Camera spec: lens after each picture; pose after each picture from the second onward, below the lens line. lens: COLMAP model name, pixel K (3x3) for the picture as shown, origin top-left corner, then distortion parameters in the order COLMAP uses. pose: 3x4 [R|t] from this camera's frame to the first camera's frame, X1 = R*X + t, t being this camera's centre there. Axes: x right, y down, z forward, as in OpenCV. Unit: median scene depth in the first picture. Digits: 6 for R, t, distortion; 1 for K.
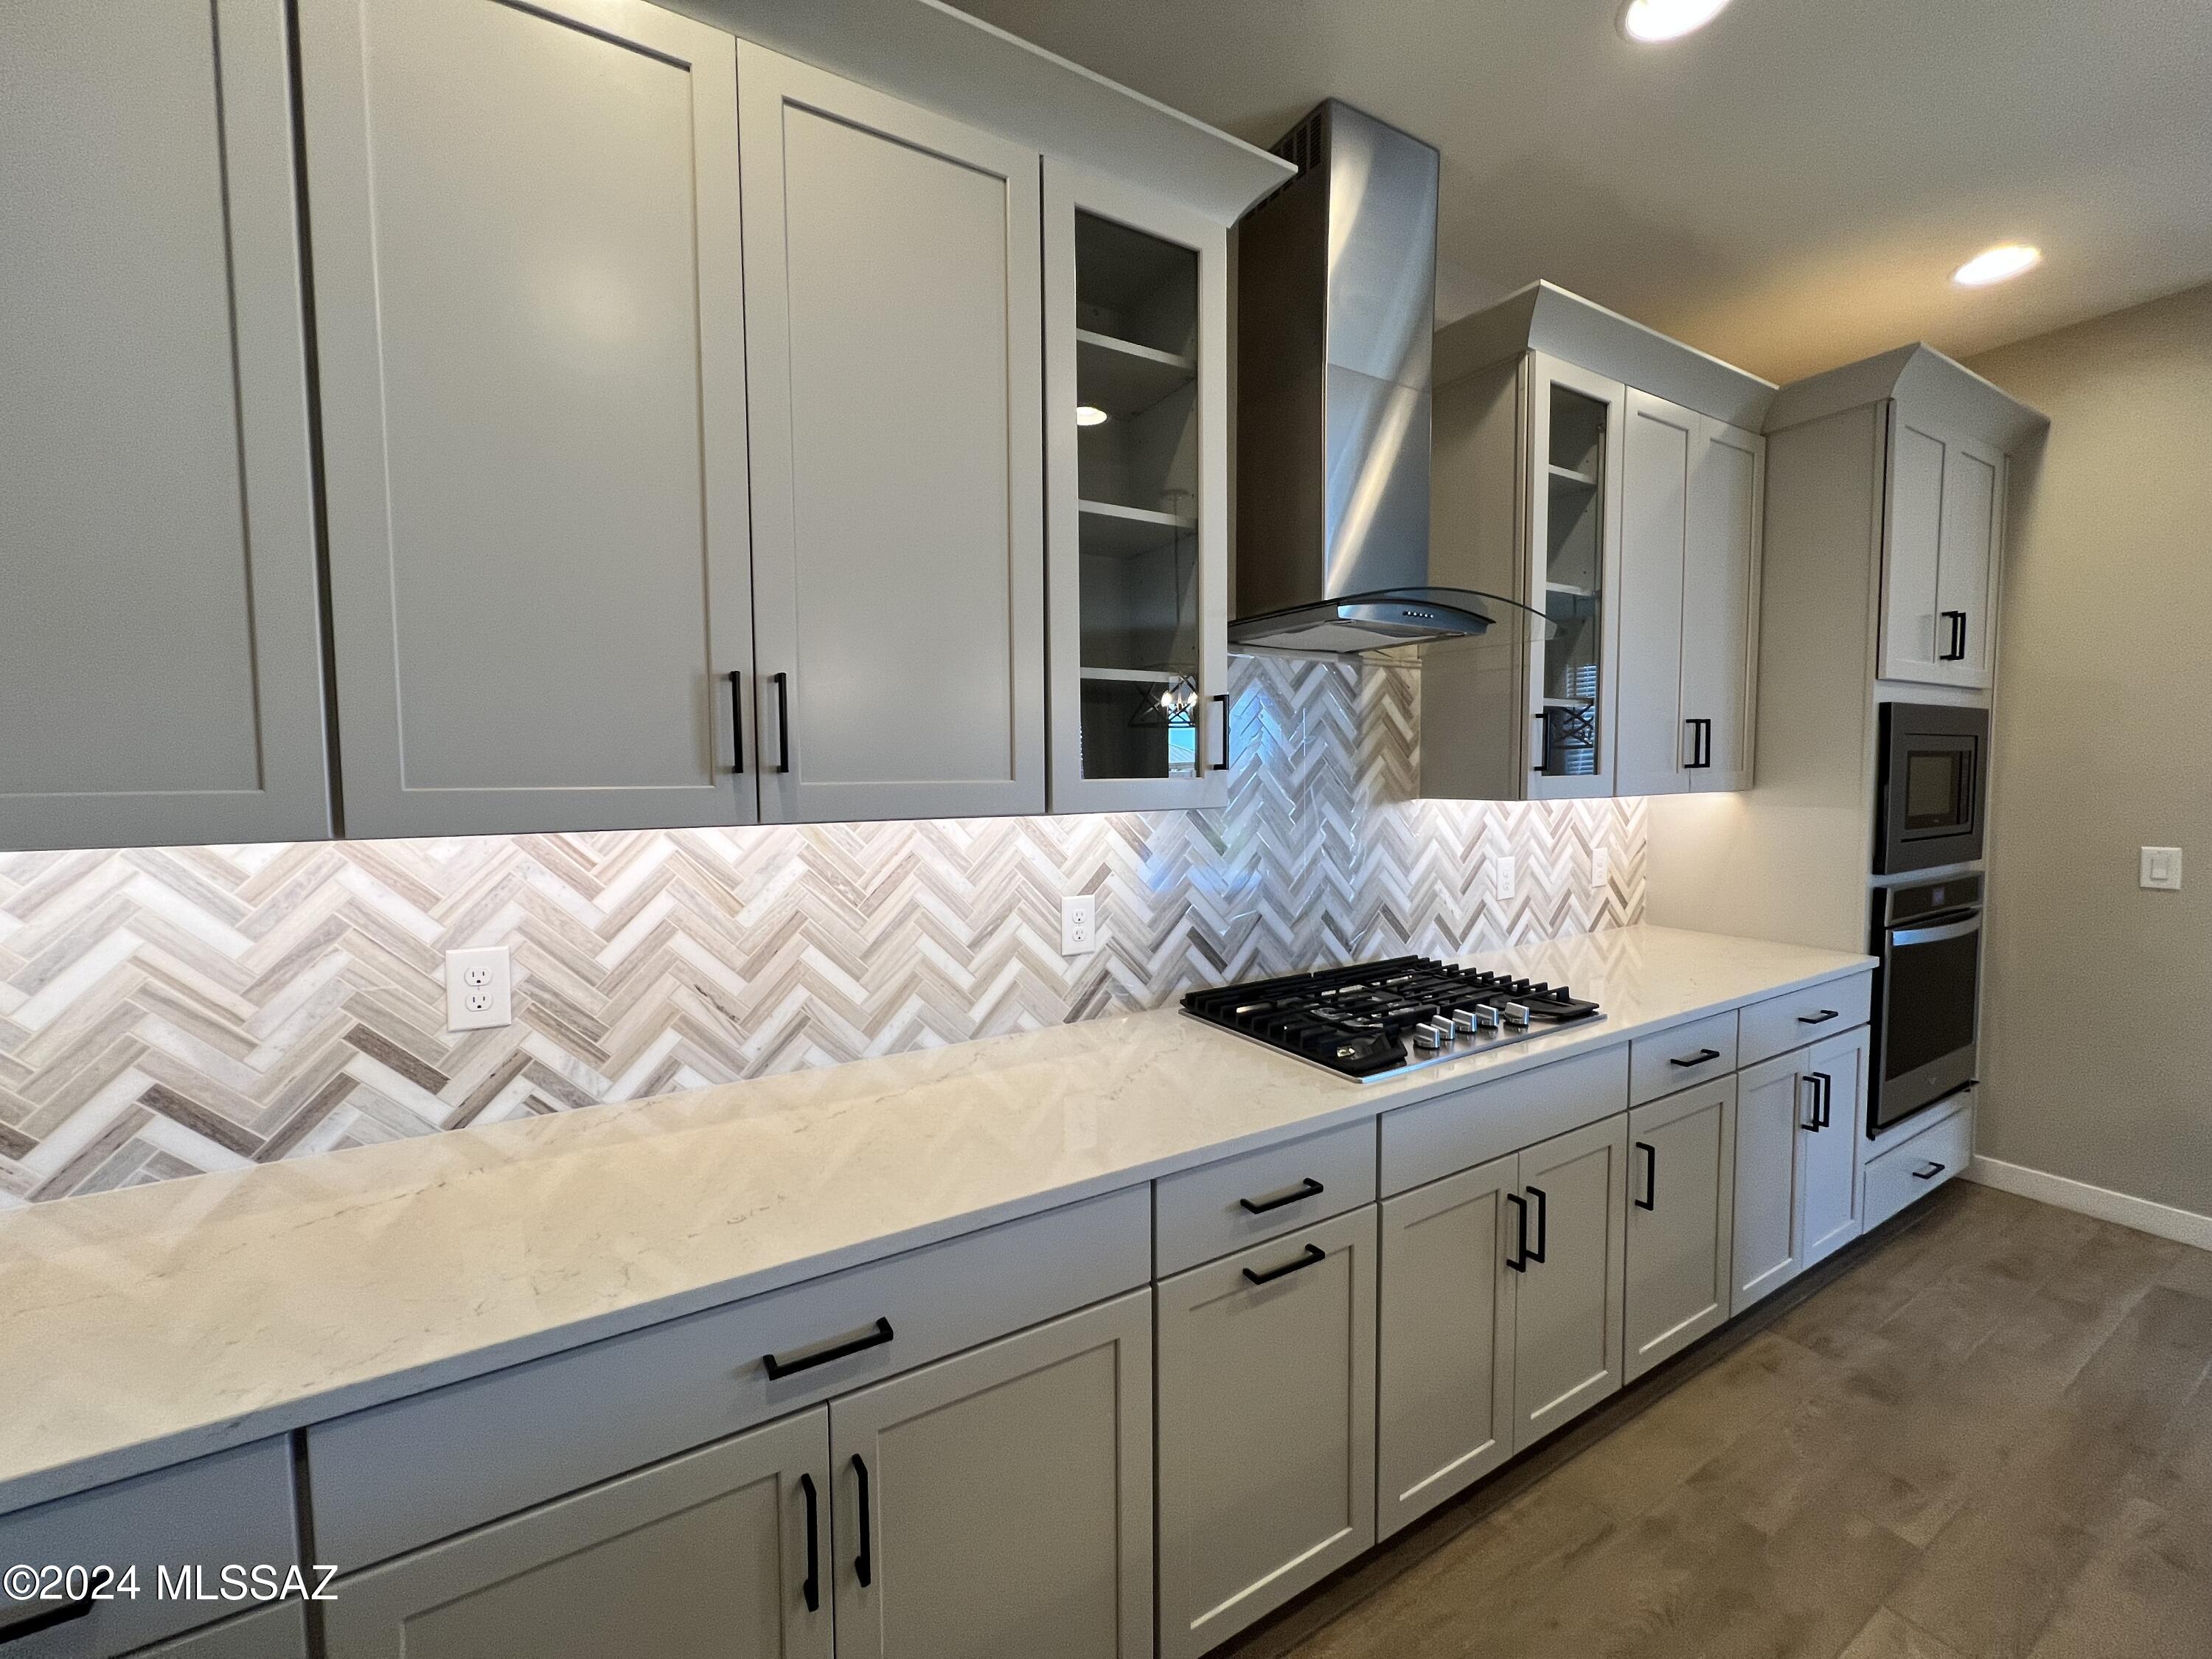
lens RADIAL K [[883.6, 0, 1105.7], [0, 883.6, 811.7], [0, 0, 1]] dist [-0.001969, 0.000522]
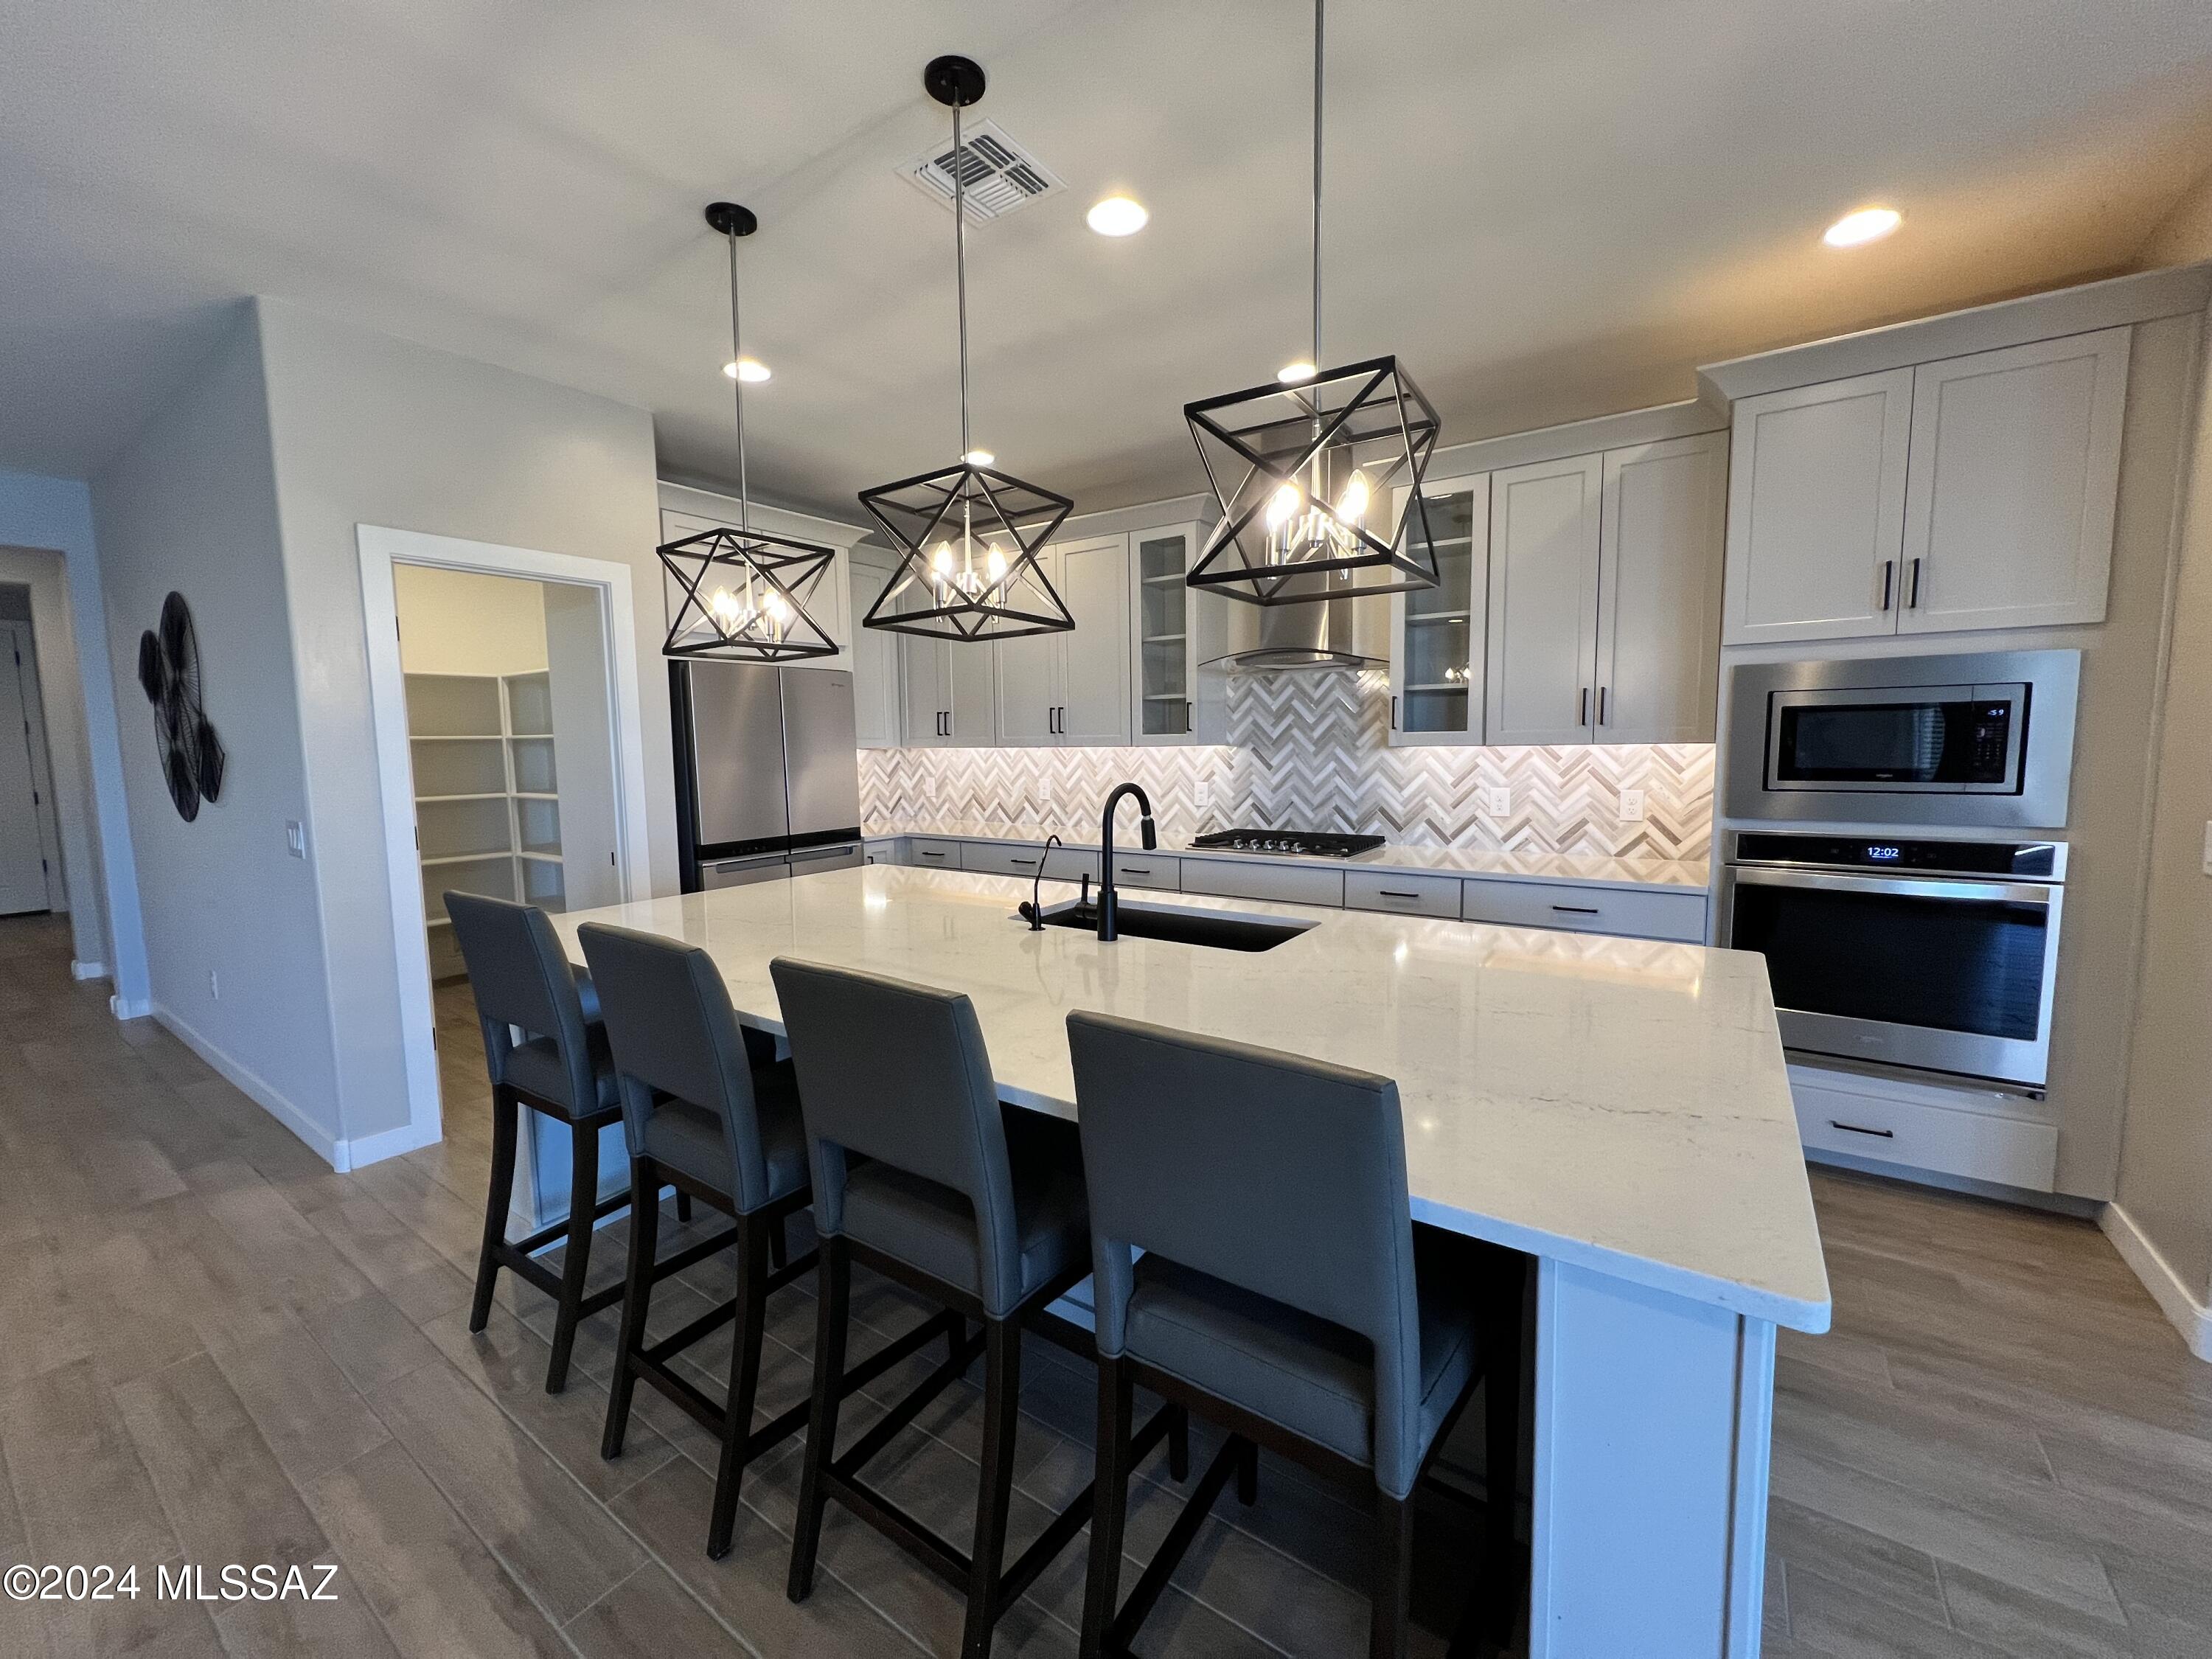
lens RADIAL K [[883.6, 0, 1098.4], [0, 883.6, 822.9], [0, 0, 1]] dist [-0.001969, 0.000522]
pose [[0.419310, 0.085305, -0.903827, 1.793040], [-0.034667, 0.996354, 0.077955, 0.022381], [0.907181, -0.001355, 0.420738, -0.257262]]
